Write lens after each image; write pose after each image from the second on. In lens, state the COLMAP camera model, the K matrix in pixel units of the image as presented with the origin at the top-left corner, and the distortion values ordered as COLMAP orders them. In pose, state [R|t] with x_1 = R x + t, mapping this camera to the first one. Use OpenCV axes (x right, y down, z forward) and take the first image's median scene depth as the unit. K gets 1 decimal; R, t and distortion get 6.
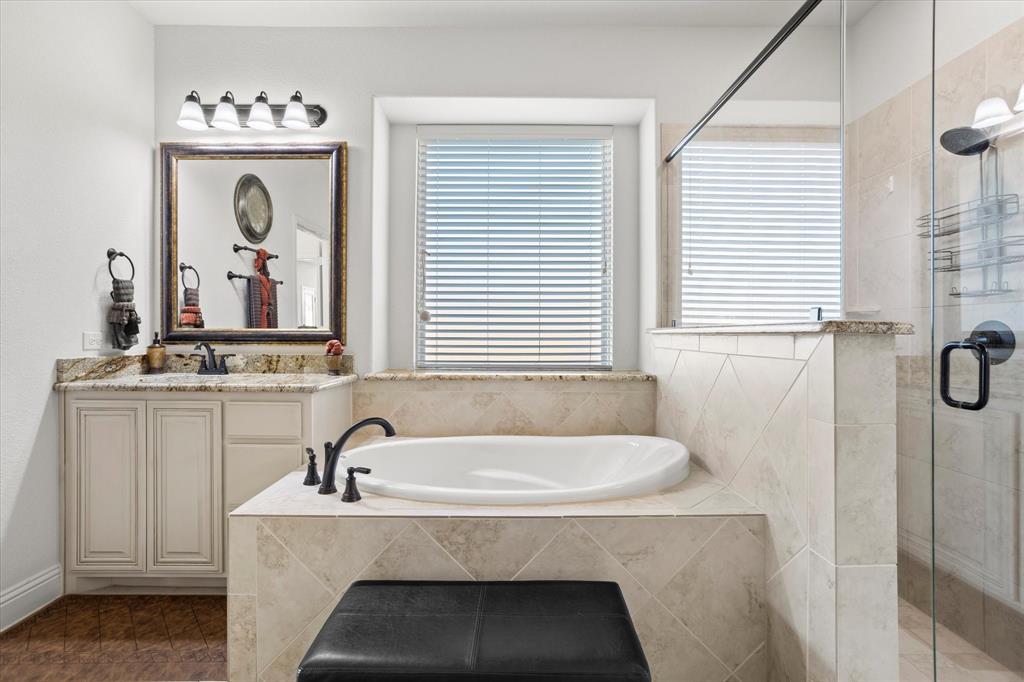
lens RADIAL K [[493.8, 0, 510.2], [0, 493.8, 335.6], [0, 0, 1]] dist [-0.053137, 0.034511]
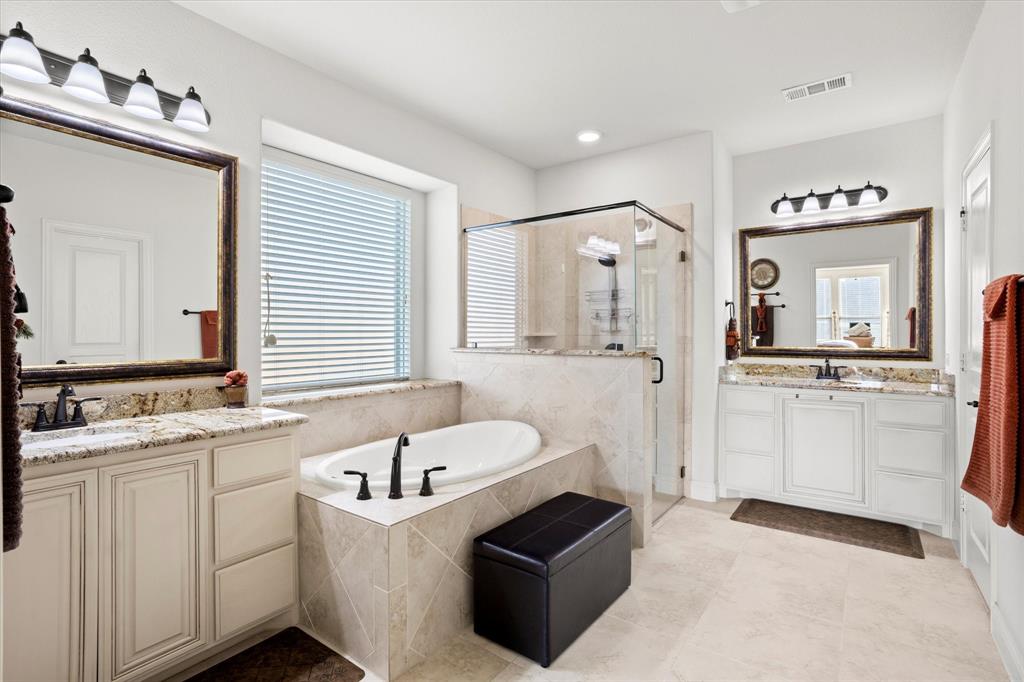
lens RADIAL K [[493.8, 0, 510.2], [0, 493.8, 335.6], [0, 0, 1]] dist [-0.053137, 0.034511]
pose [[0.597143, -0.007505, 0.802100, -0.774238], [0.006844, 0.999968, 0.004261, -0.056667], [-0.802106, 0.002945, 0.597175, 0.025549]]
